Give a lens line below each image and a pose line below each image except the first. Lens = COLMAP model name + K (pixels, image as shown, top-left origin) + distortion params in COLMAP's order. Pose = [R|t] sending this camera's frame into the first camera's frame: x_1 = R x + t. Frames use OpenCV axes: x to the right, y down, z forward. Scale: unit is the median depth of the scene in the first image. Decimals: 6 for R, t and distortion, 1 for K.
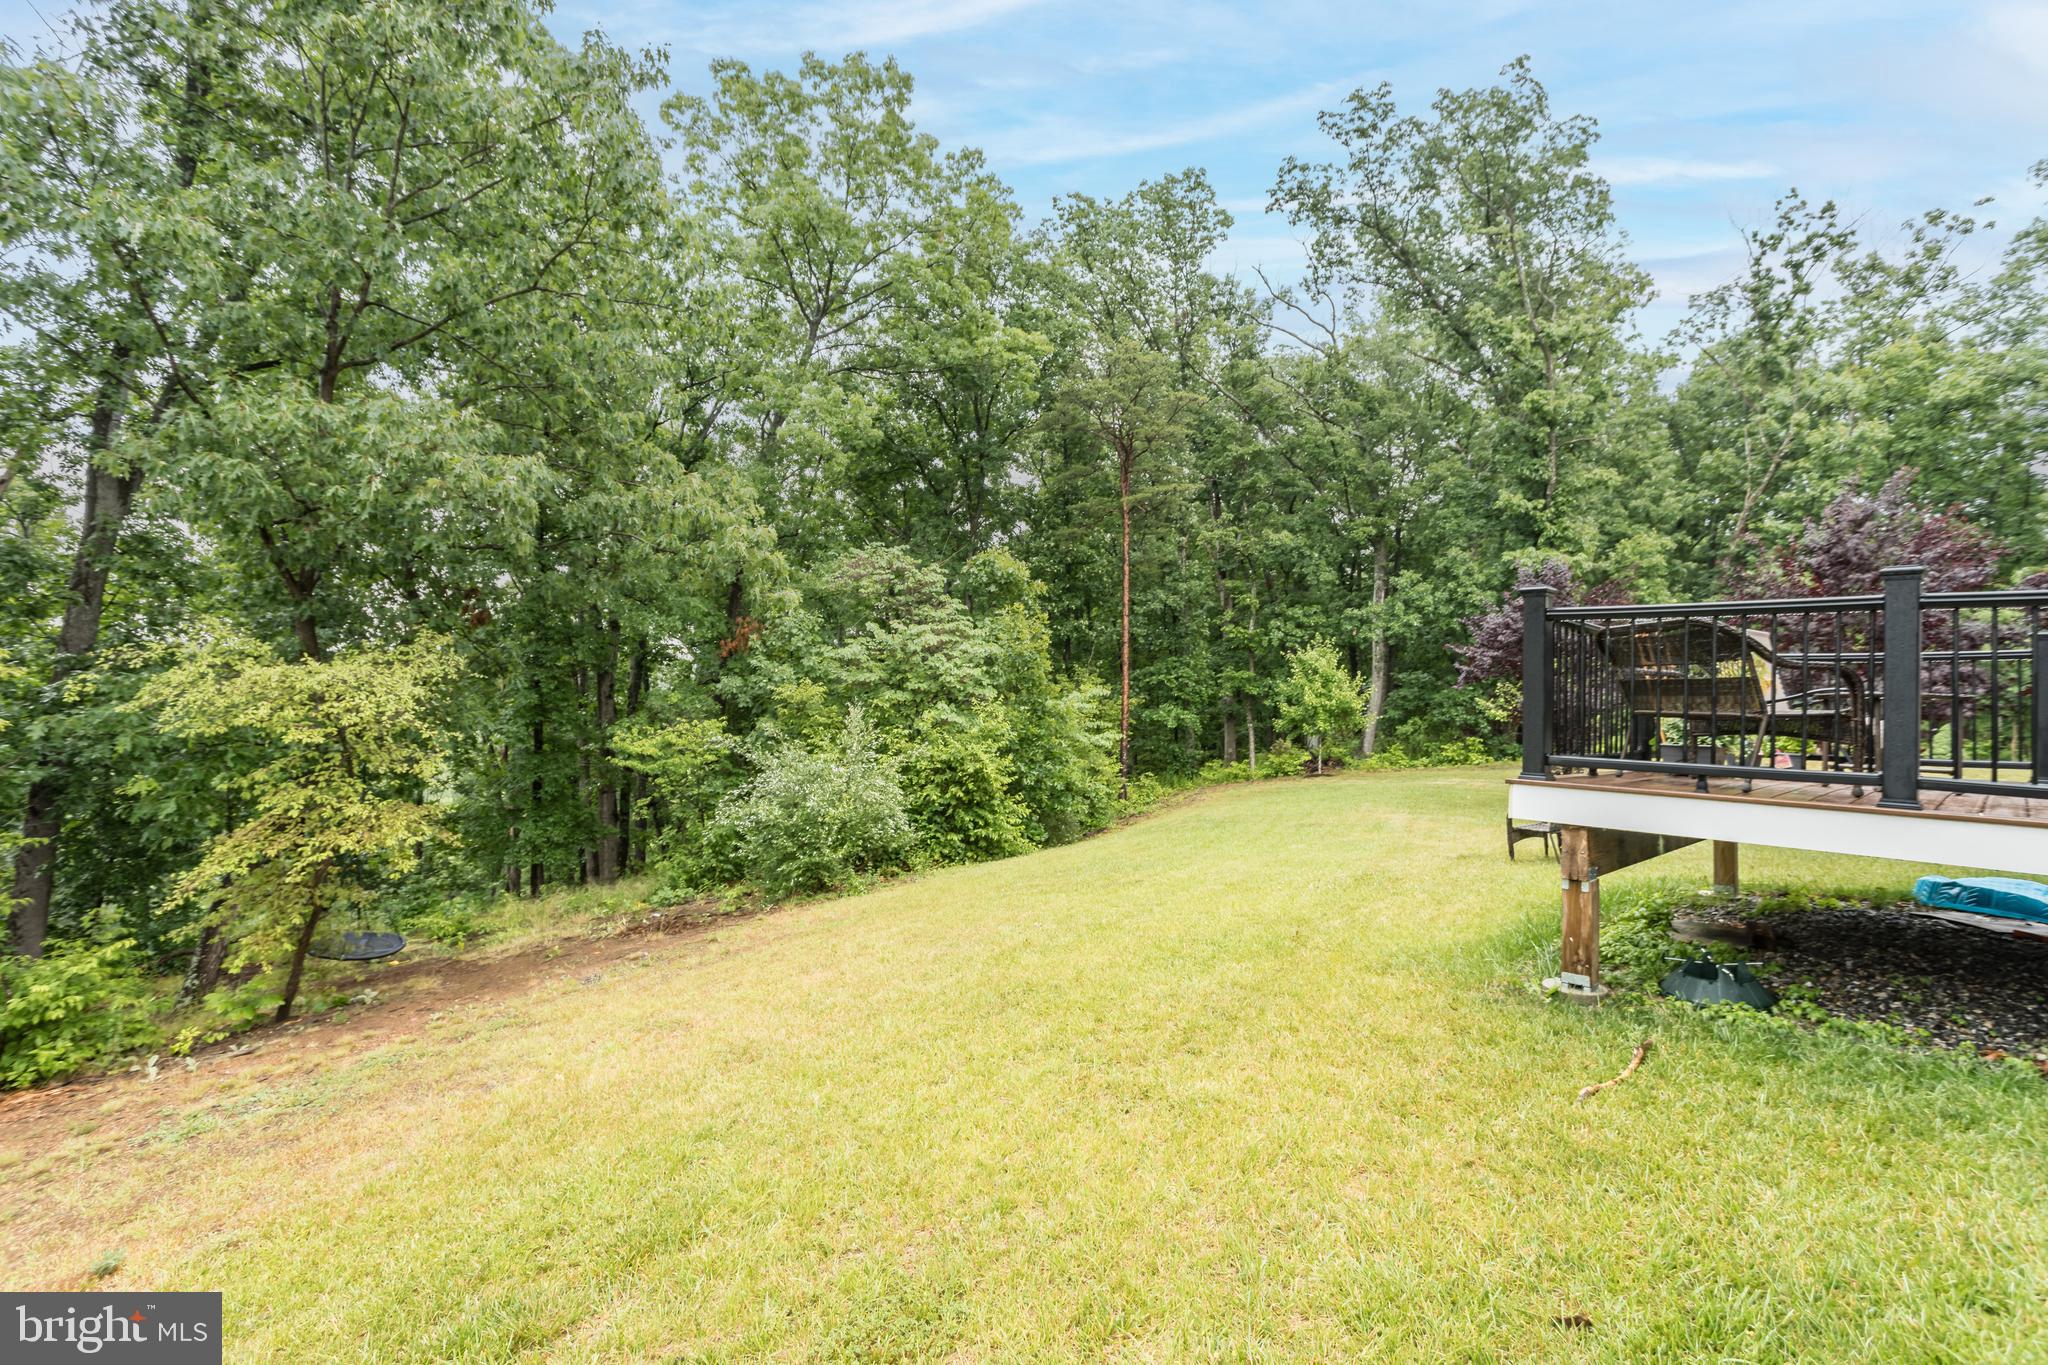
lens RADIAL K [[994.5, 0, 1024.0], [0, 994.5, 682.5], [0, 0, 1]] dist [-0.003230, -0.000893]
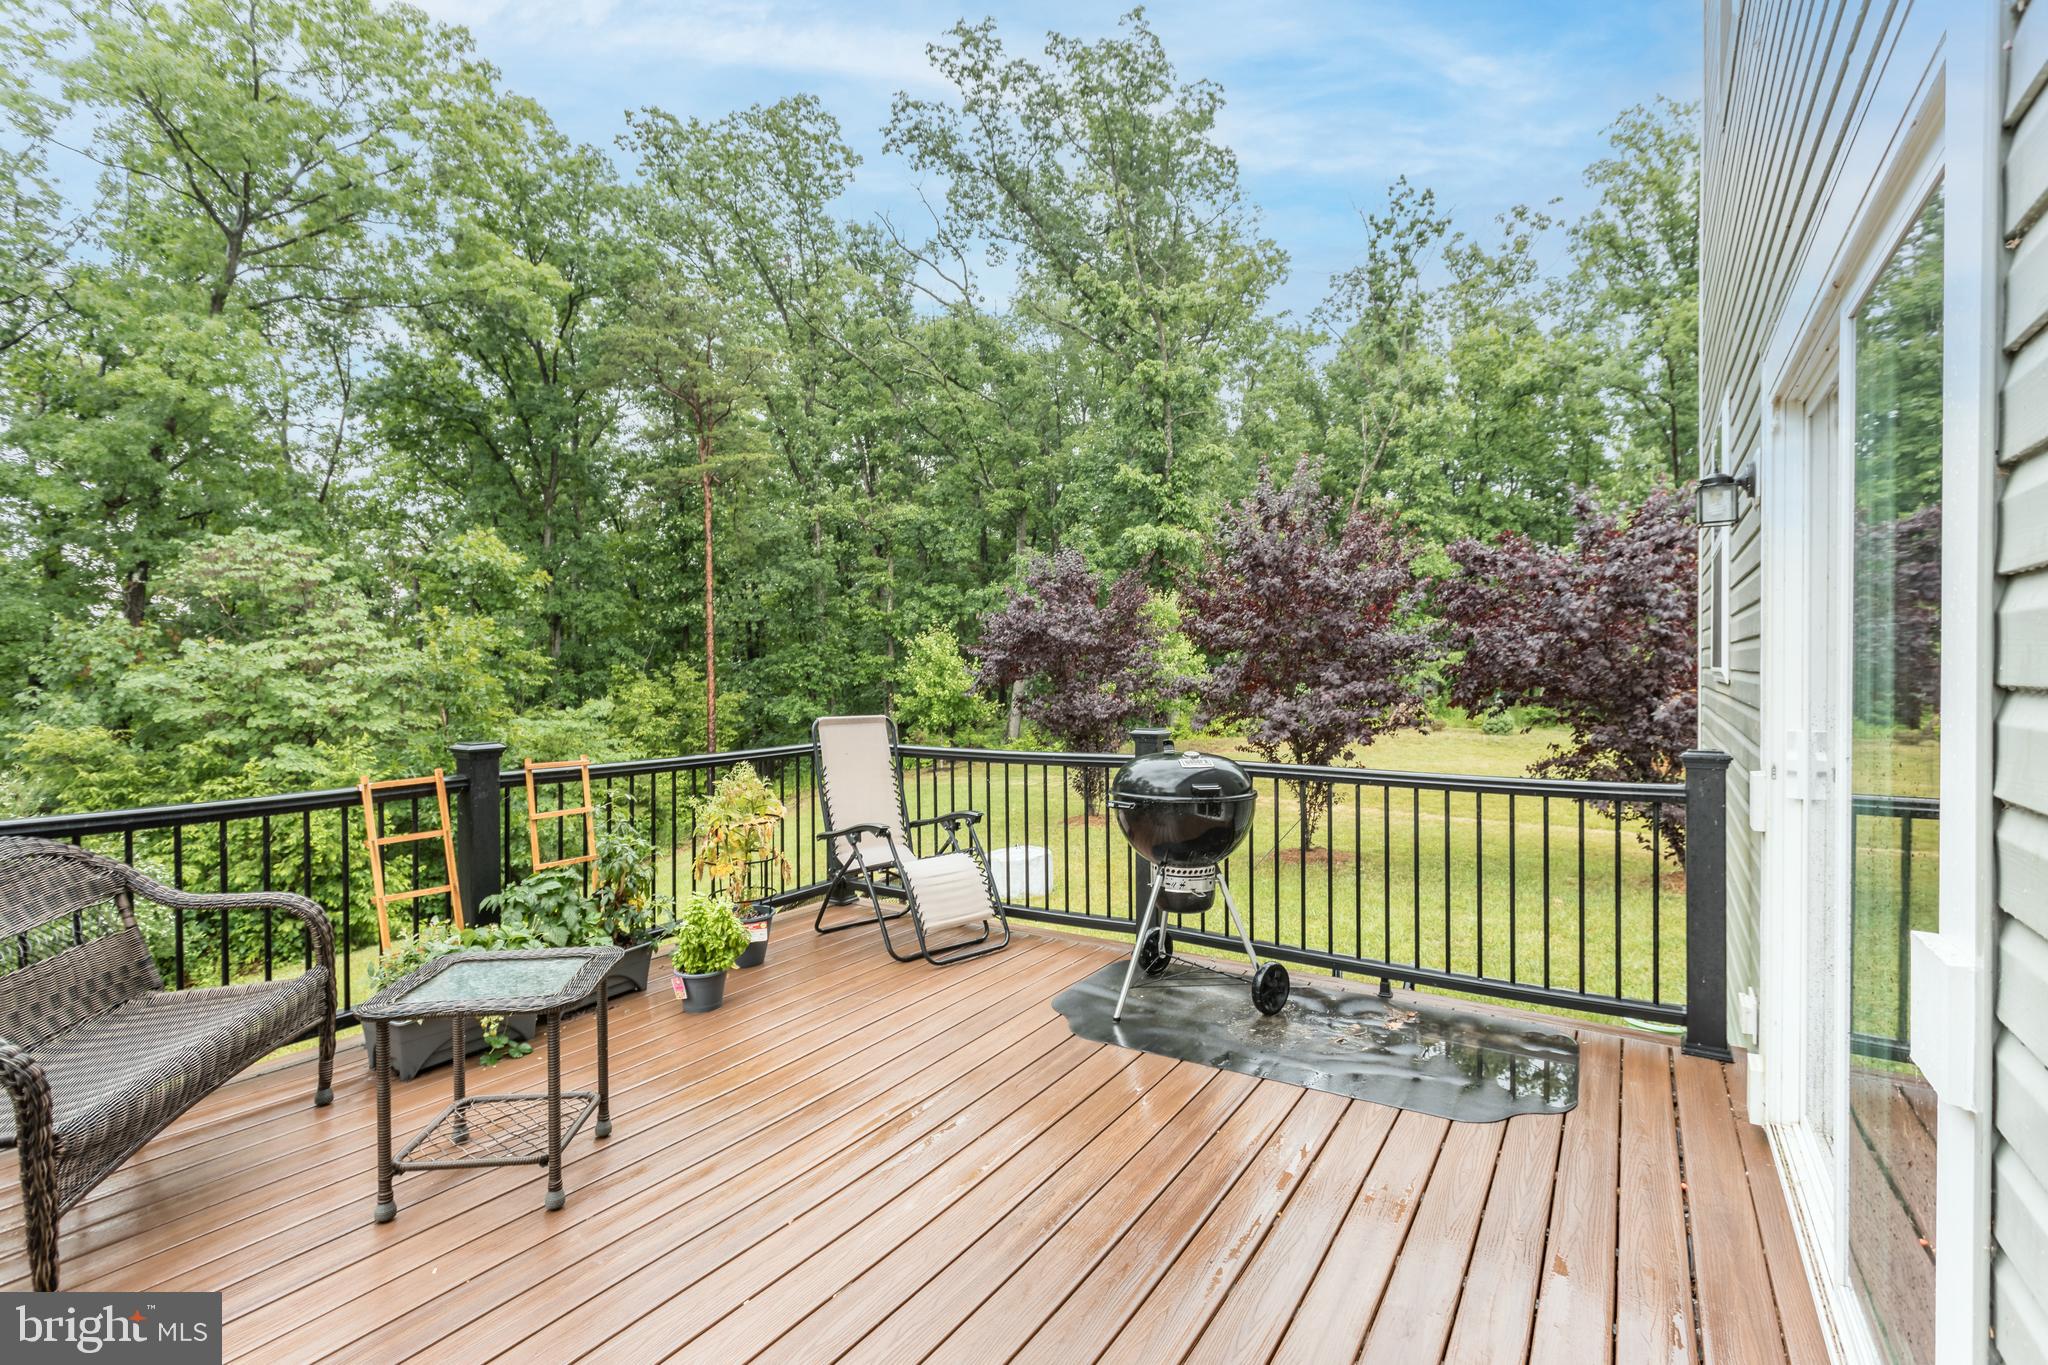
lens RADIAL K [[1014.9, 0, 1024.0], [0, 1014.9, 682.5], [0, 0, 1]] dist [0.000793, 0.000267]
pose [[0.969034, -0.037862, 0.244006, 0.118114], [0.029979, 0.998904, 0.035942, -0.016442], [-0.245100, -0.027514, 0.969107, 0.051426]]
